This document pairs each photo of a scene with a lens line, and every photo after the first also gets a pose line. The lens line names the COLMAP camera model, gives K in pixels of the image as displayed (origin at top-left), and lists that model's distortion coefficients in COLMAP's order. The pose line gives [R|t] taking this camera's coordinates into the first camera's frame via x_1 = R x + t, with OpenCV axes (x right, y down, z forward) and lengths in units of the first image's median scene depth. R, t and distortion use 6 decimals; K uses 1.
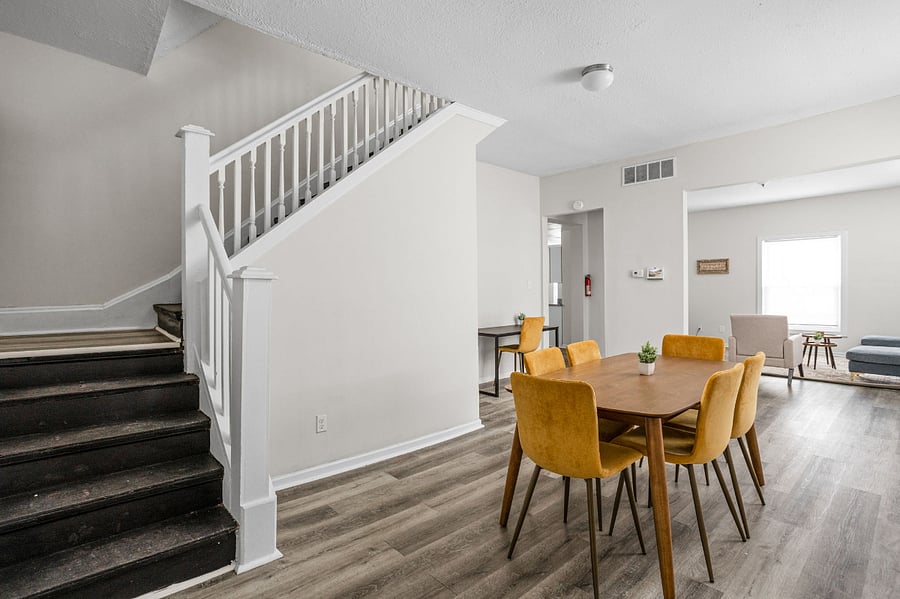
lens RADIAL K [[407.2, 0, 447.7], [0, 407.2, 297.6], [0, 0, 1]] dist [-0.030745, -0.000150]
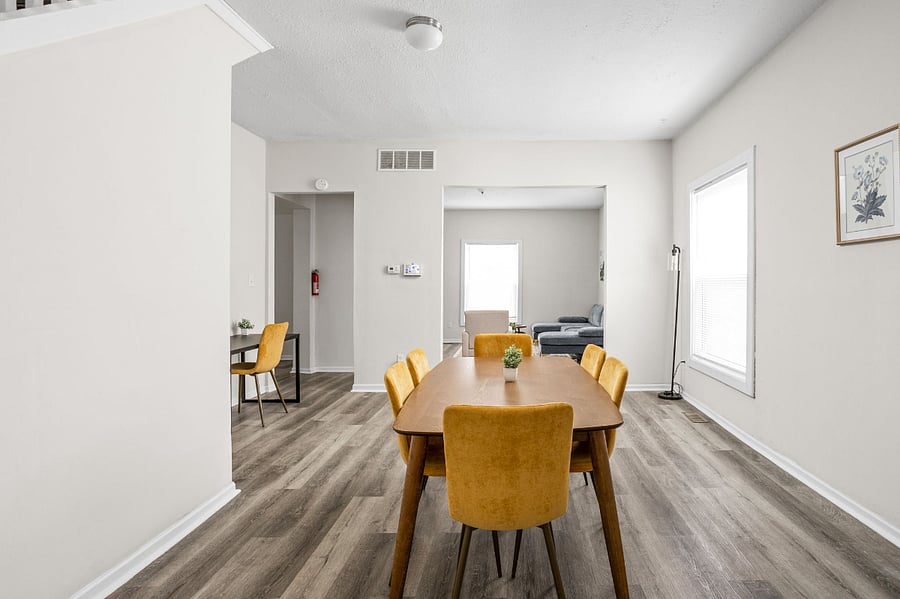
lens RADIAL K [[448.1, 0, 453.4], [0, 448.1, 292.9], [0, 0, 1]] dist [-0.035544, 0.017684]
pose [[0.692887, -0.005831, 0.721022, -0.169966], [0.012342, 0.999917, -0.003774, -0.001280], [-0.720940, 0.011514, 0.692901, 0.215315]]
